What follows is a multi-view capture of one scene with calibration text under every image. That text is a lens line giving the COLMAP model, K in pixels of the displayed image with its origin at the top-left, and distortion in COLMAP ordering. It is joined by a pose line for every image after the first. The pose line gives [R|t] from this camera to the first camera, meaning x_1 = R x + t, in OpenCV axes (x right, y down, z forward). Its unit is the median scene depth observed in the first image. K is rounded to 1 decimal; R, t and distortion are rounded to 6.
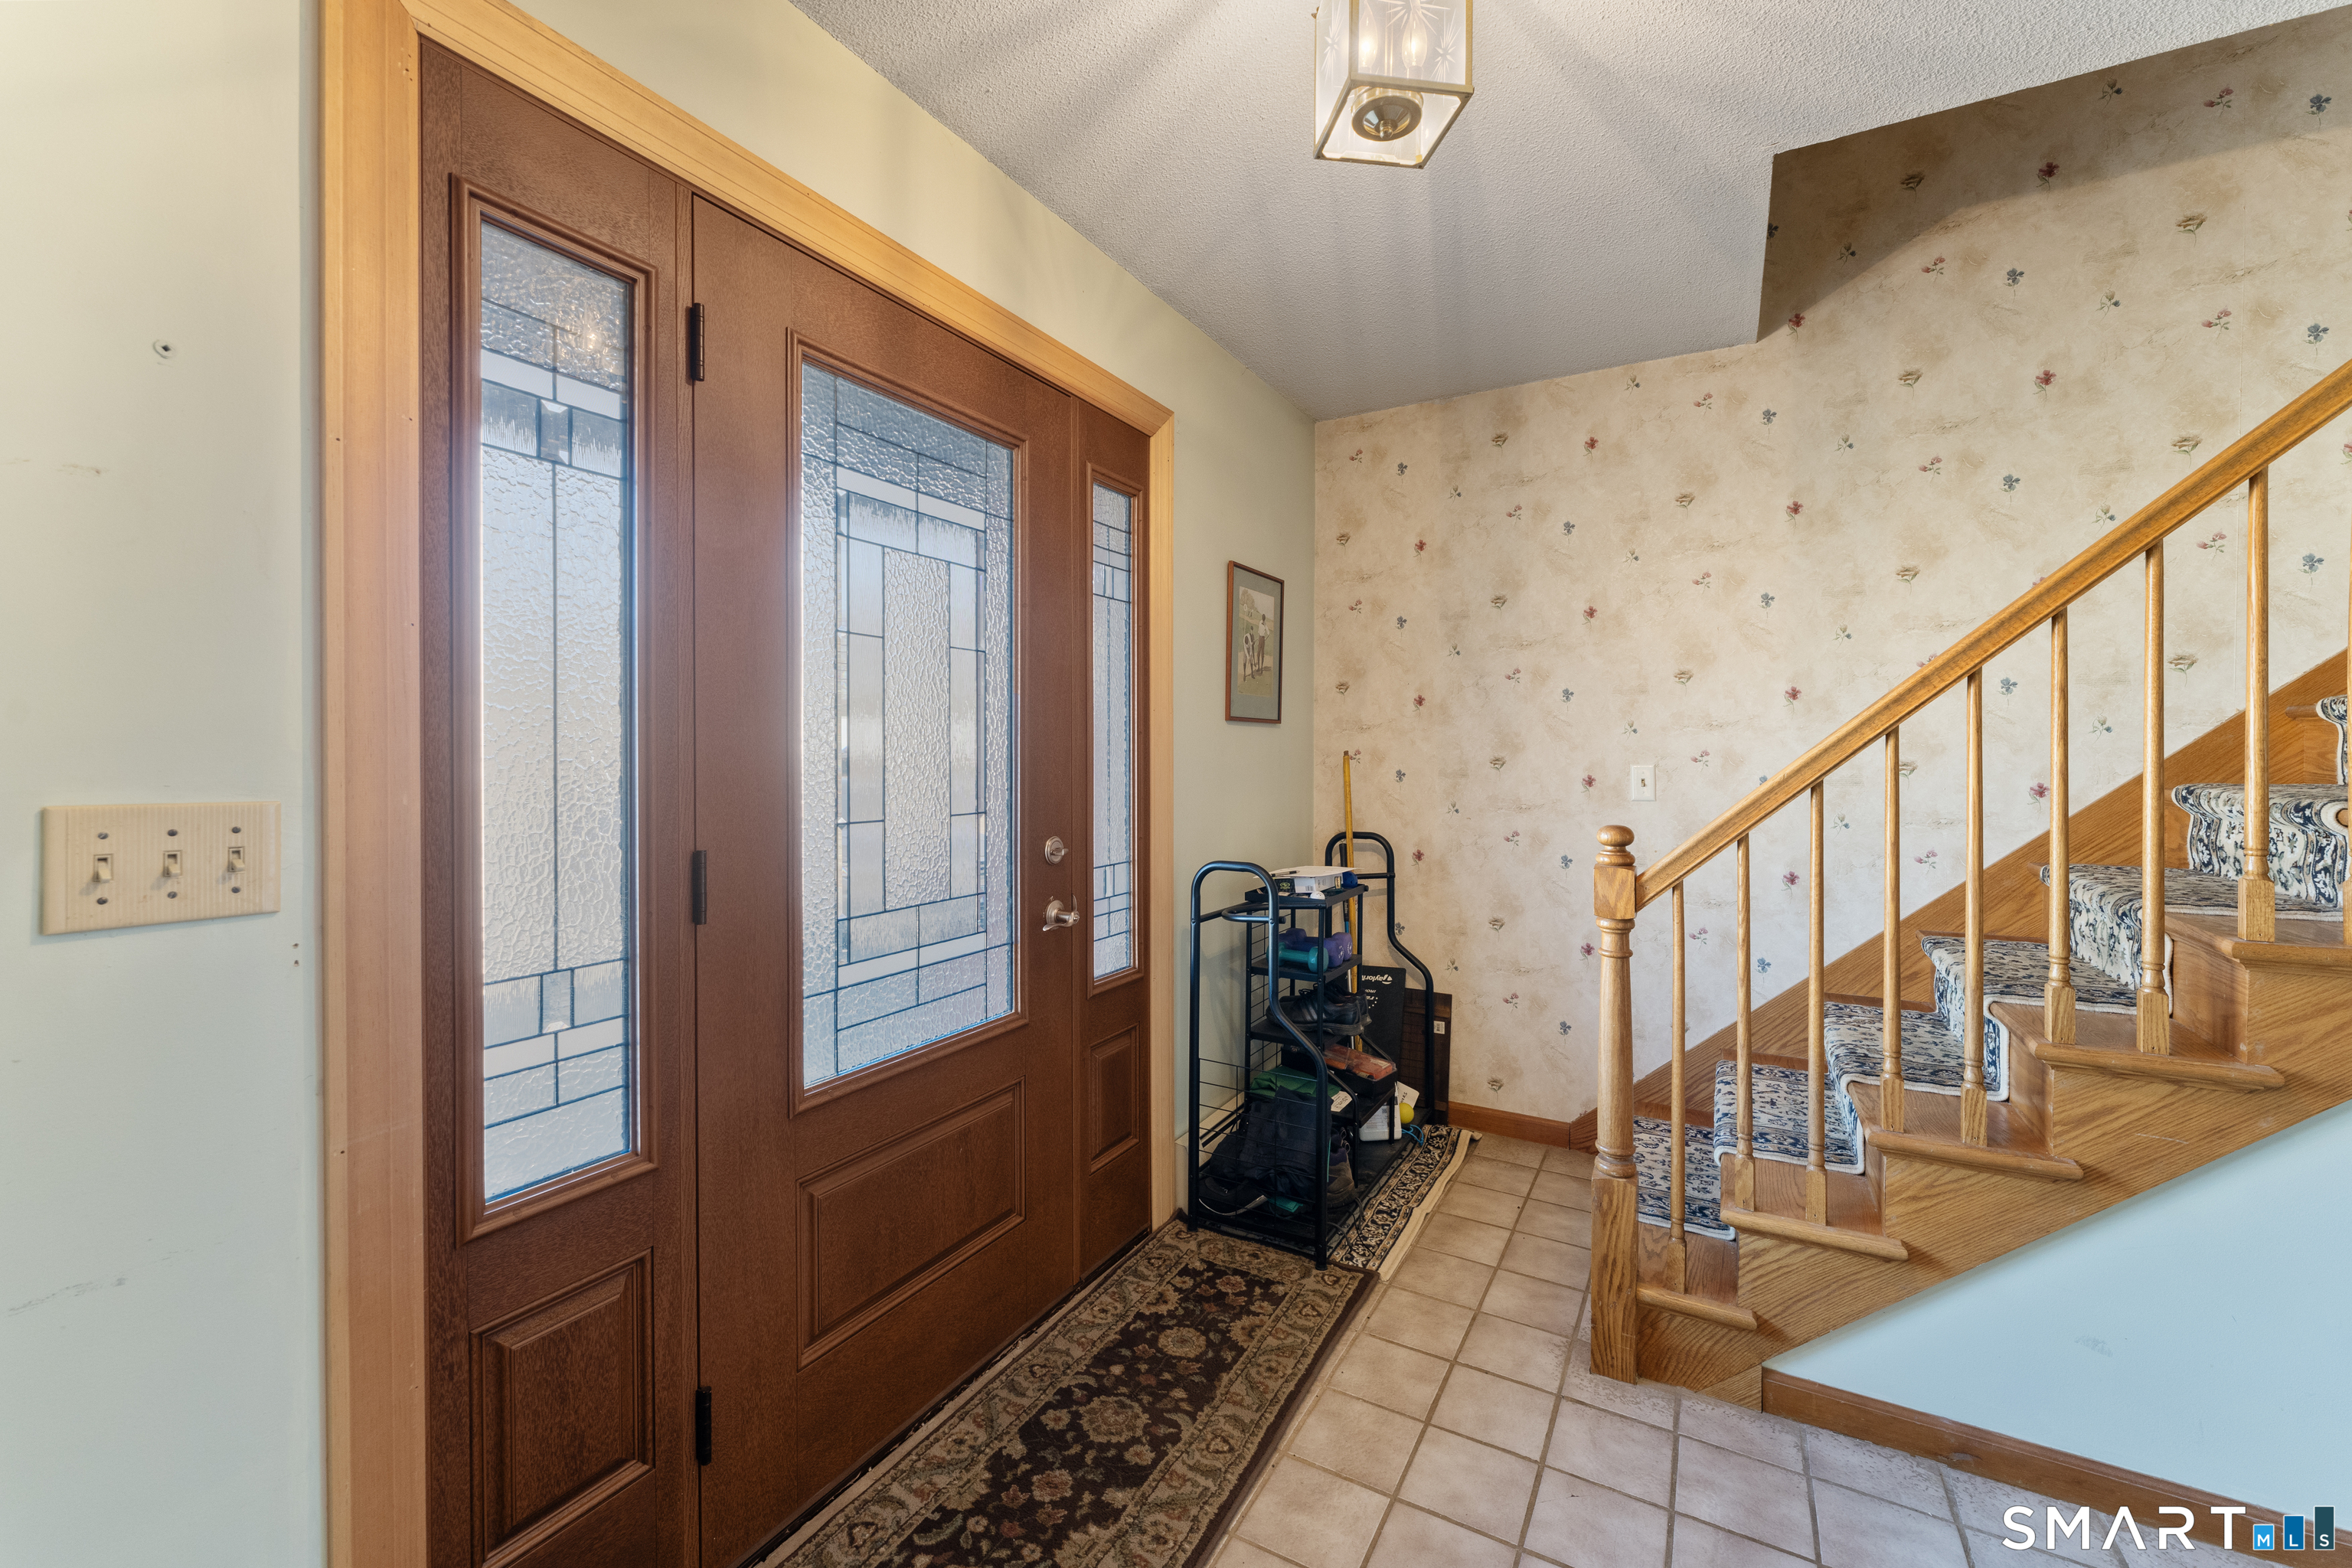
lens RADIAL K [[964.7, 0, 1174.4], [0, 964.7, 757.9], [0, 0, 1]] dist [-0.000368, -0.000020]
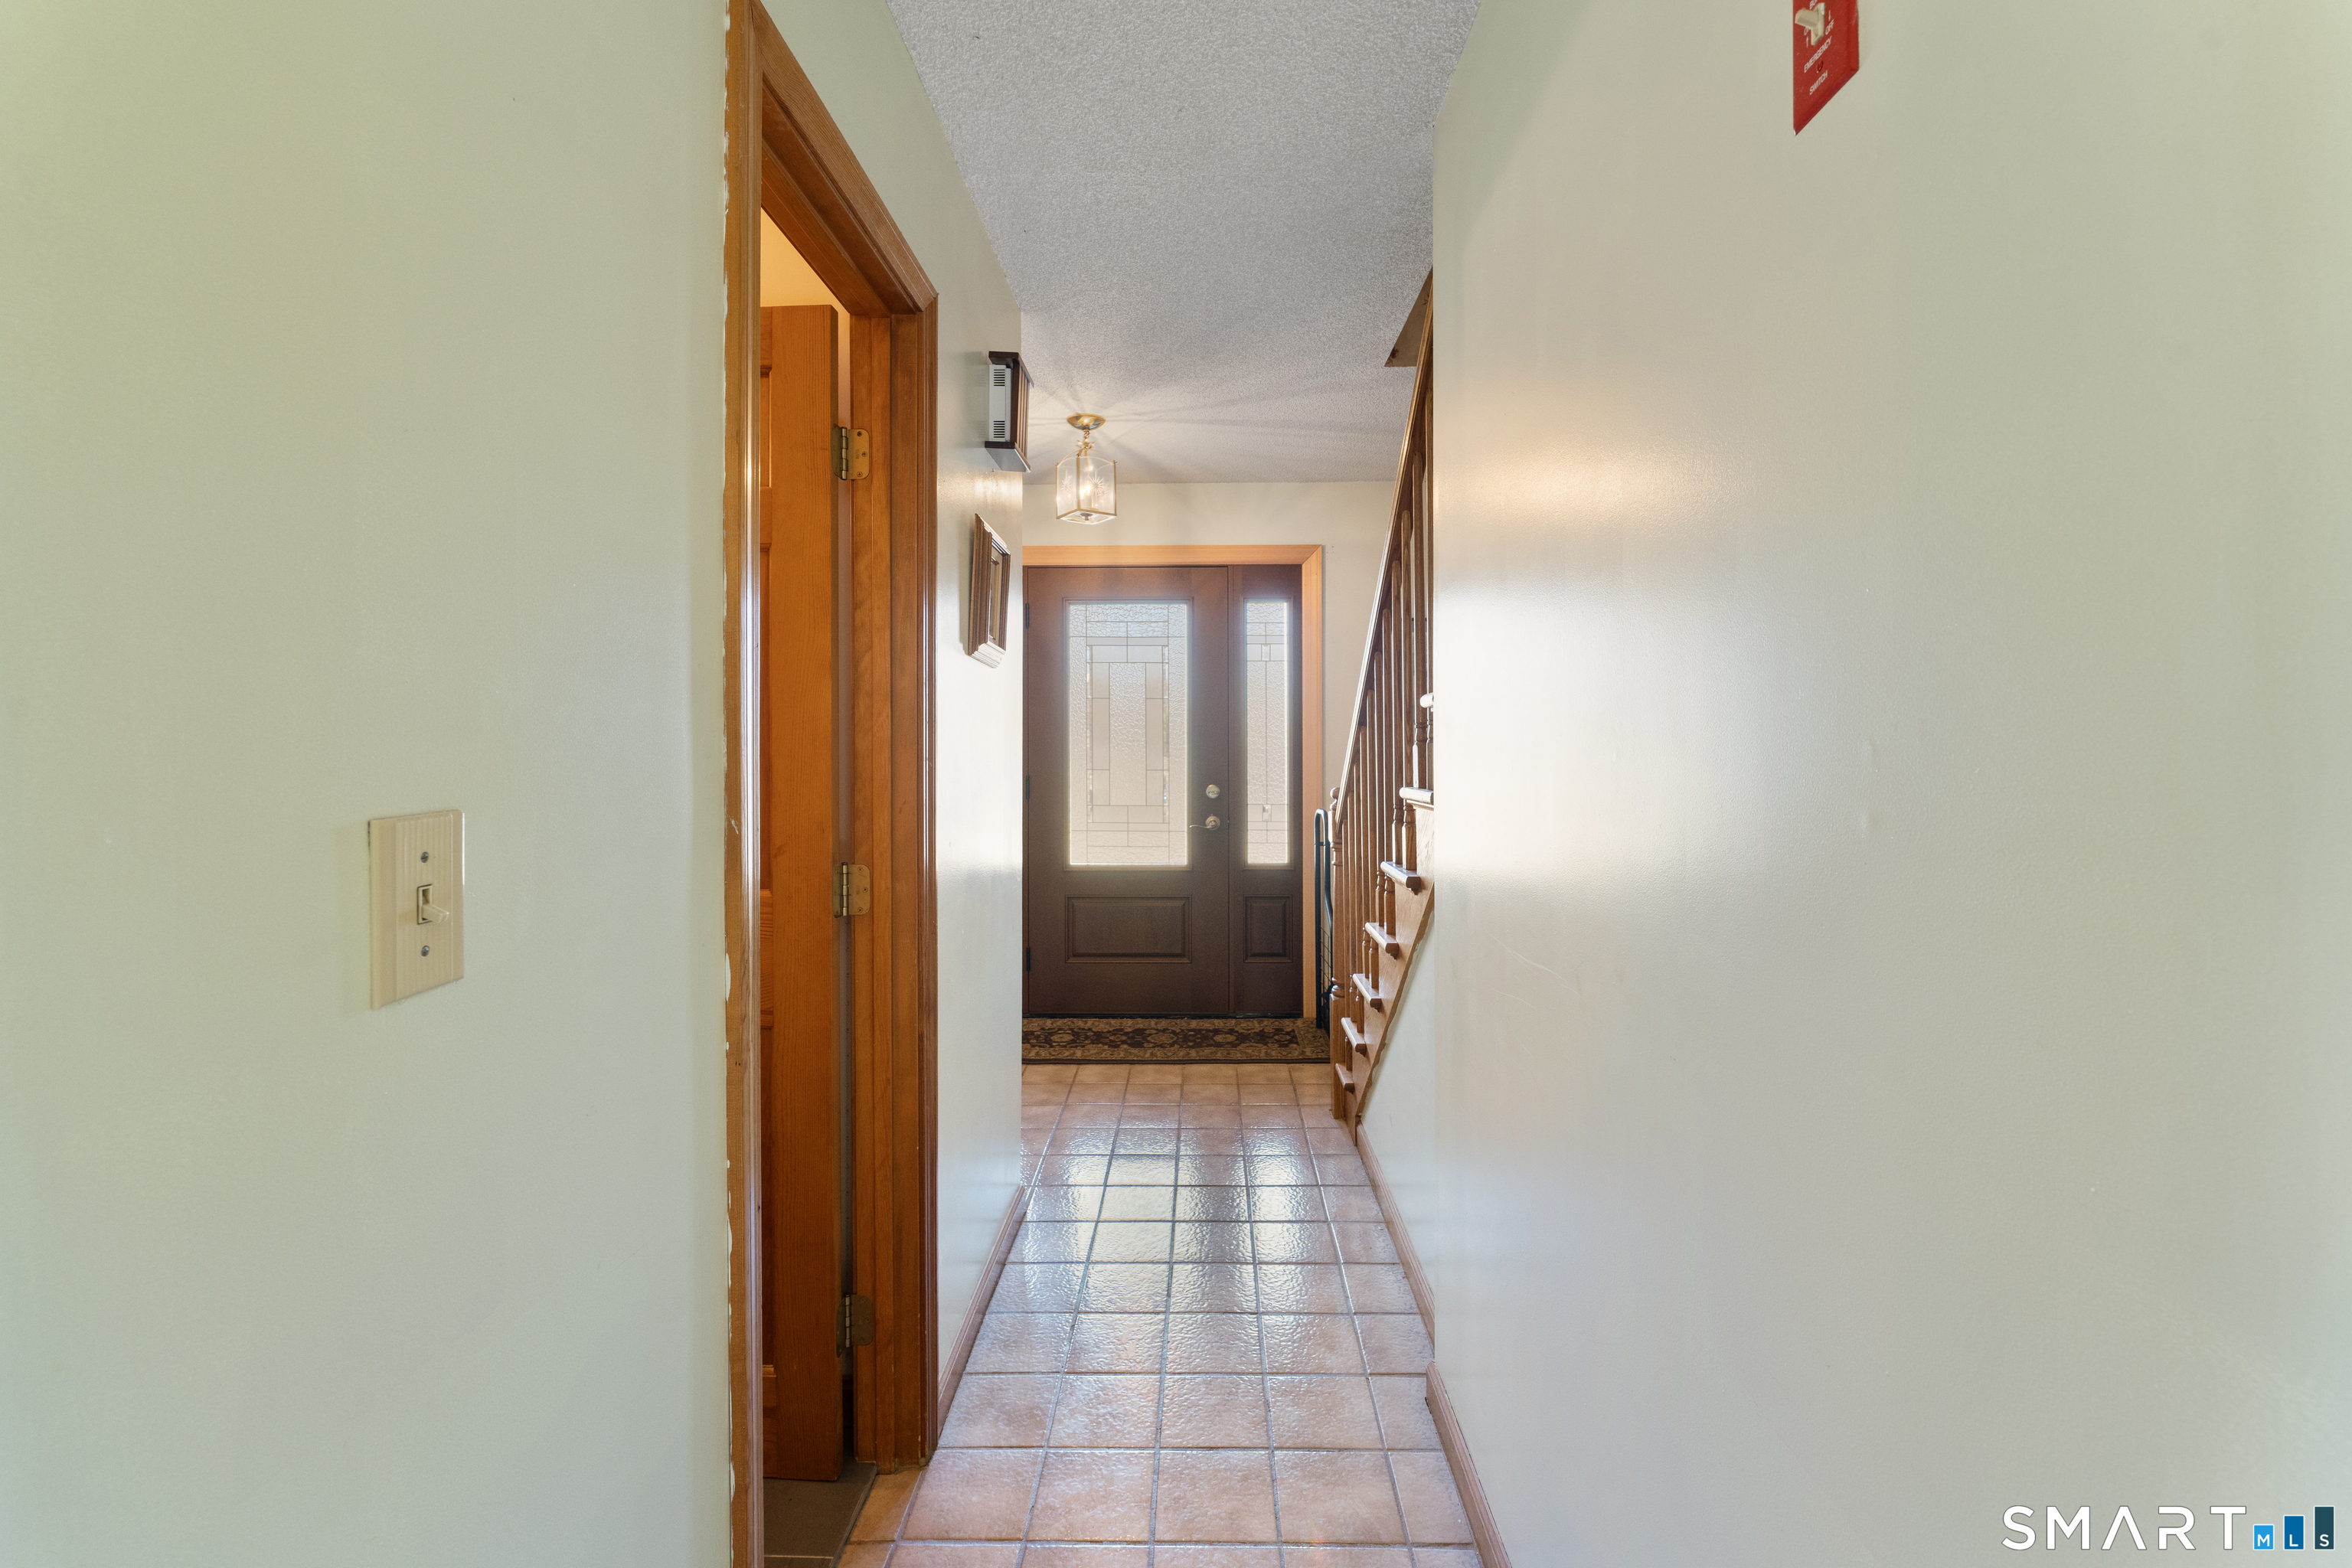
lens RADIAL K [[965.3, 0, 1179.5], [0, 965.3, 735.7], [0, 0, 1]] dist [-0.008517, 0.000421]
pose [[0.473799, -0.000893, -0.880633, 1.799271], [-0.006197, 0.999971, -0.004349, -0.016273], [0.880611, 0.007518, 0.473780, -0.042553]]
